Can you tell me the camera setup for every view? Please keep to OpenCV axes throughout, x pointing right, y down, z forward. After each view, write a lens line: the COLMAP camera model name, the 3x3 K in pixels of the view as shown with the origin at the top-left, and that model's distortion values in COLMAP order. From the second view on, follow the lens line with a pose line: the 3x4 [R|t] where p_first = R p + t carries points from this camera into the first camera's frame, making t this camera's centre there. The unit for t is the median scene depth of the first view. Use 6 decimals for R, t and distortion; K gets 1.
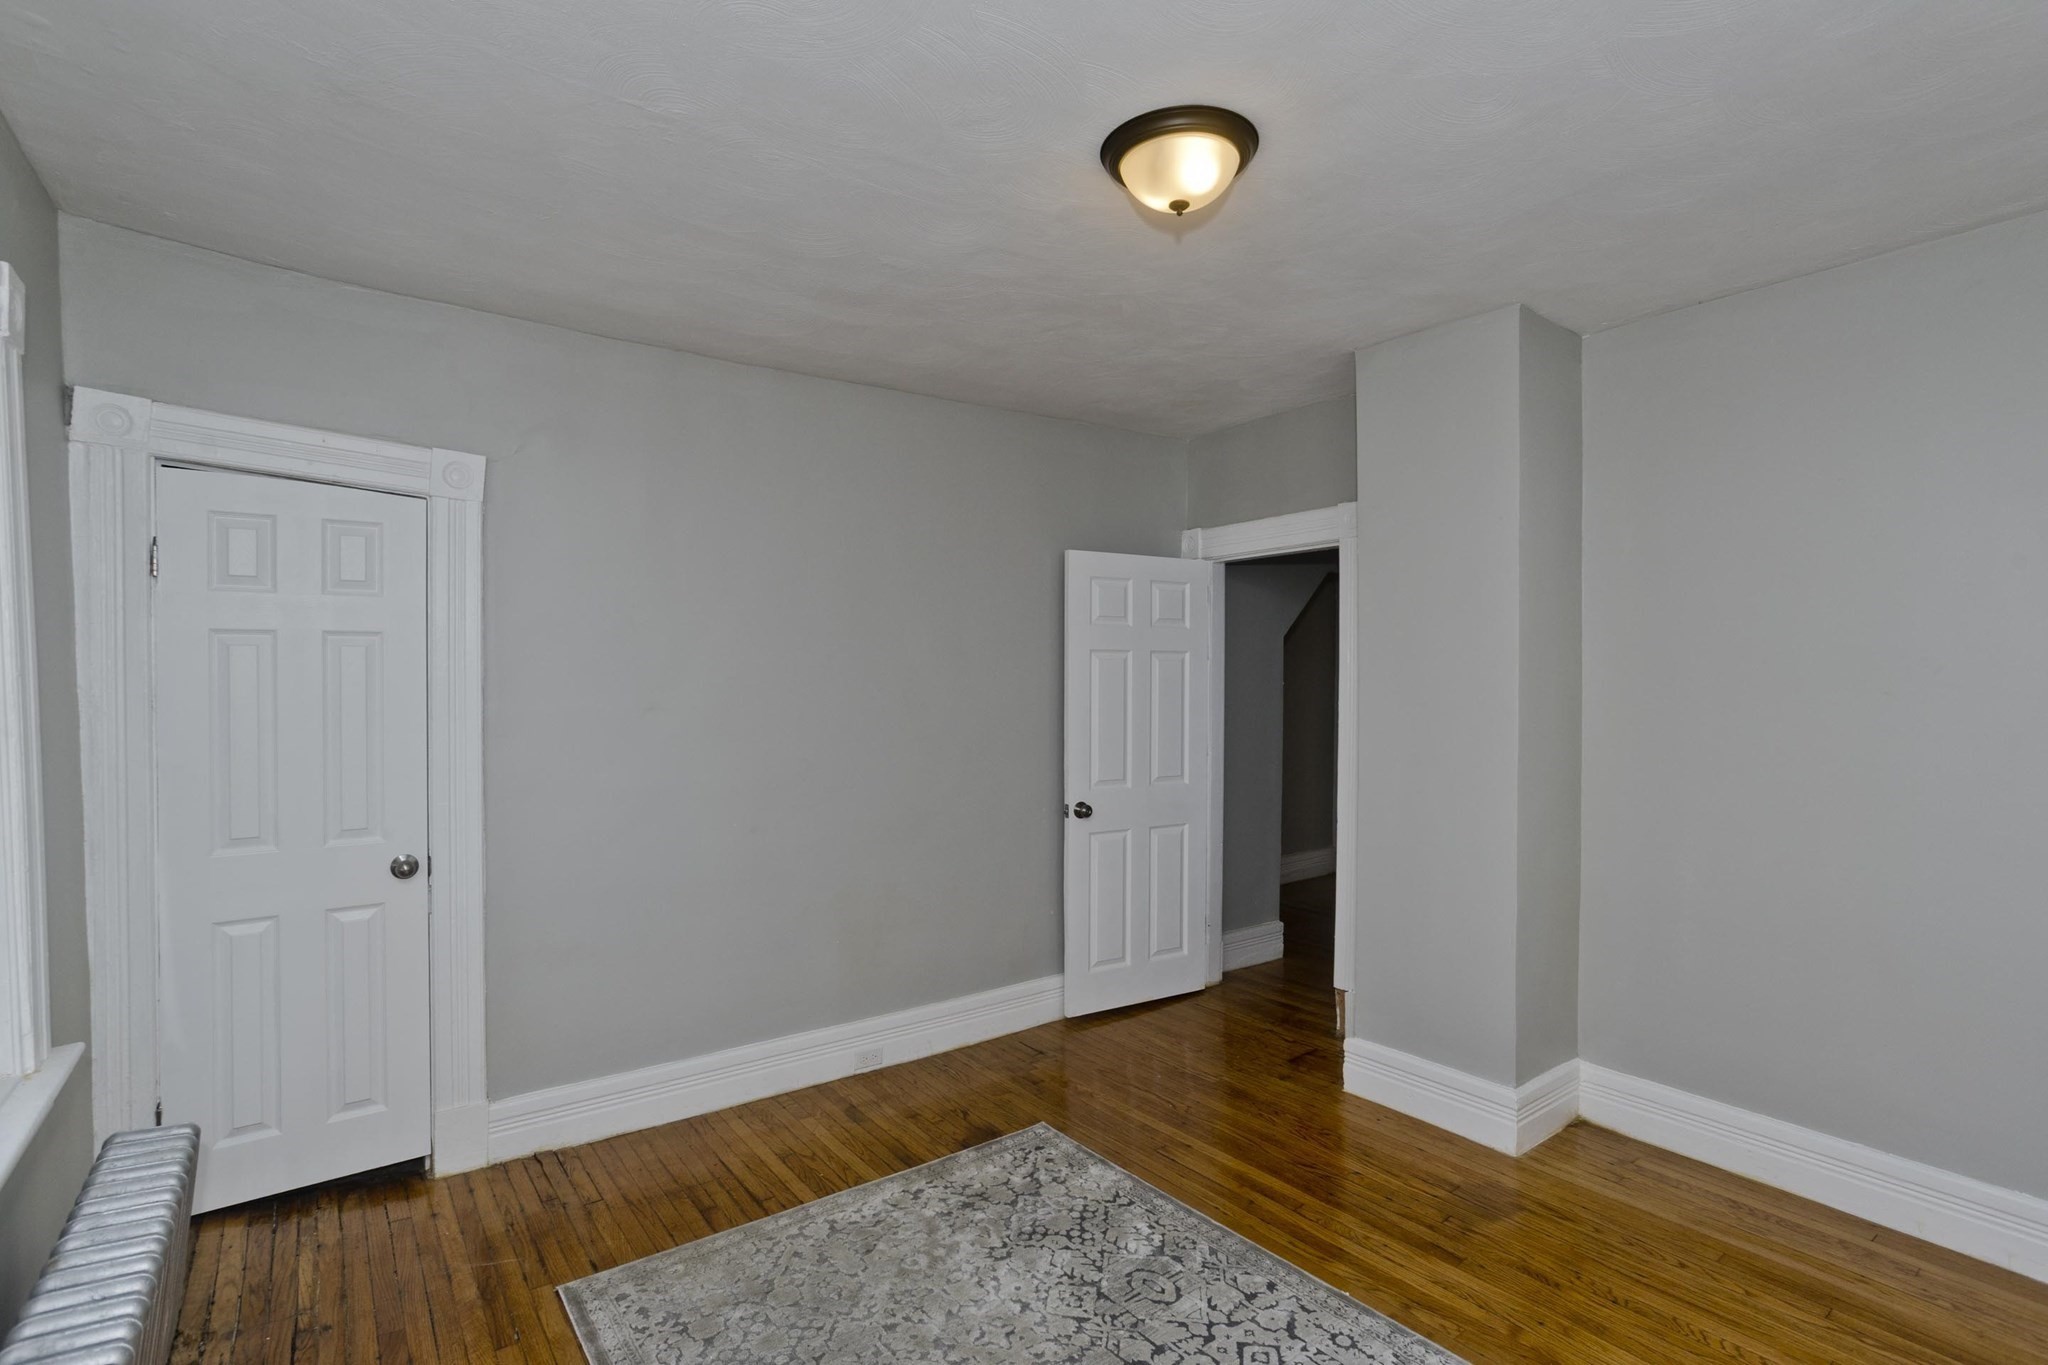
lens RADIAL K [[993.4, 0, 1014.5], [0, 993.4, 672.3], [0, 0, 1]] dist [-0.051150, 0.031243]
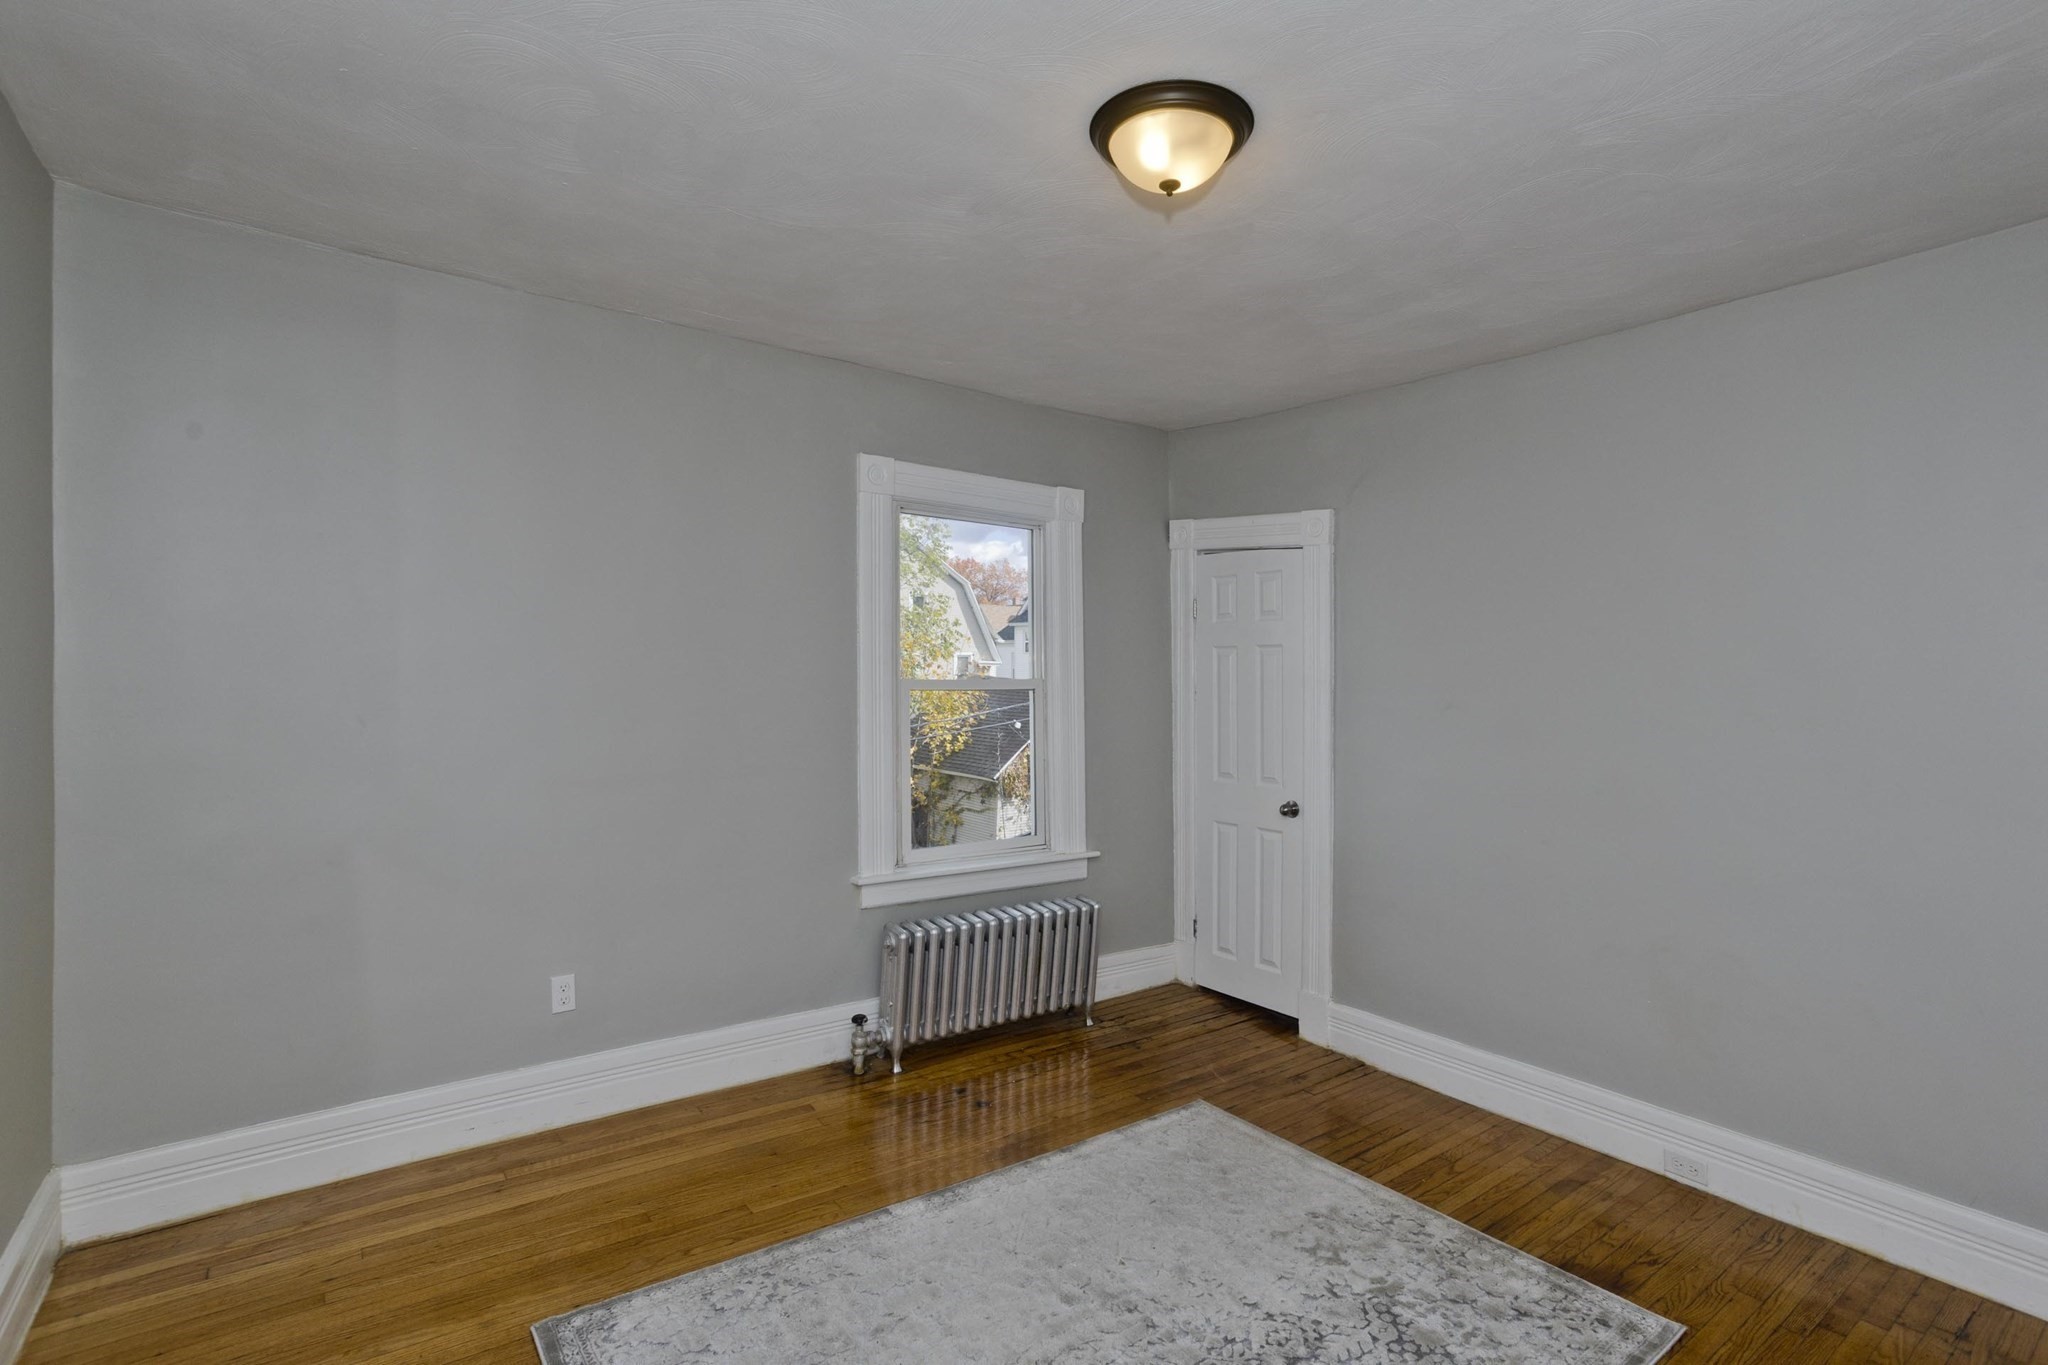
lens RADIAL K [[993.4, 0, 1014.5], [0, 993.4, 672.3], [0, 0, 1]] dist [-0.051150, 0.031243]
pose [[-0.029176, -0.009448, -0.999530, 0.795350], [-0.006400, 0.999937, -0.009265, 0.016906], [0.999554, 0.006127, -0.029235, 0.617511]]
